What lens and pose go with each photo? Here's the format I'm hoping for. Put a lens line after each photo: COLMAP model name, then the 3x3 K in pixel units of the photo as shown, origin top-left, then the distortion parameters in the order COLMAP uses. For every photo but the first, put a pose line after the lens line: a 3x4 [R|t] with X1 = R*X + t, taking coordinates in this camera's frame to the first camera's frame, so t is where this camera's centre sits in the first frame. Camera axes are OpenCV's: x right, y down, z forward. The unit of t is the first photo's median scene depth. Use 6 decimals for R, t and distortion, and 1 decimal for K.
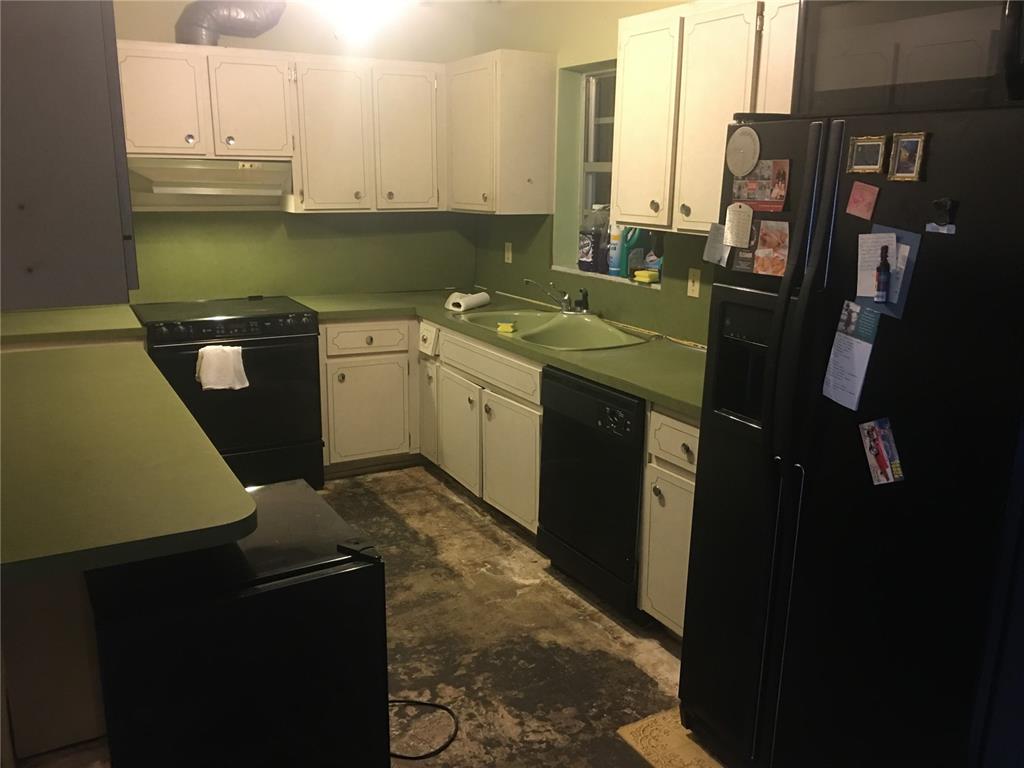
lens RADIAL K [[860.9, 0, 515.8], [0, 860.9, 386.1], [0, 0, 1]] dist [0.053244, -0.100875]
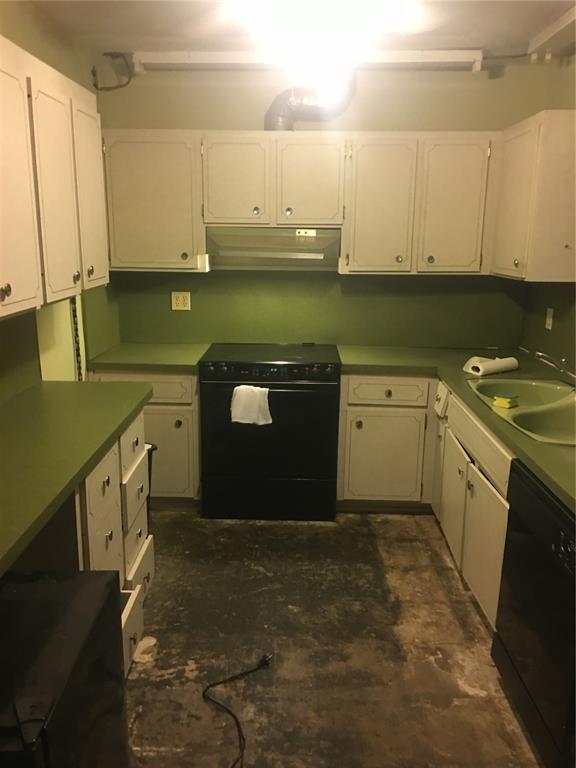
lens RADIAL K [[645.6, 0, 283.2], [0, 645.6, 381.3], [0, 0, 1]] dist [0.053244, -0.100875]
pose [[0.863745, 0.111412, -0.491460, 0.114432], [-0.121629, 0.992512, 0.011235, -0.063109], [0.489031, 0.050071, 0.870828, 0.240681]]
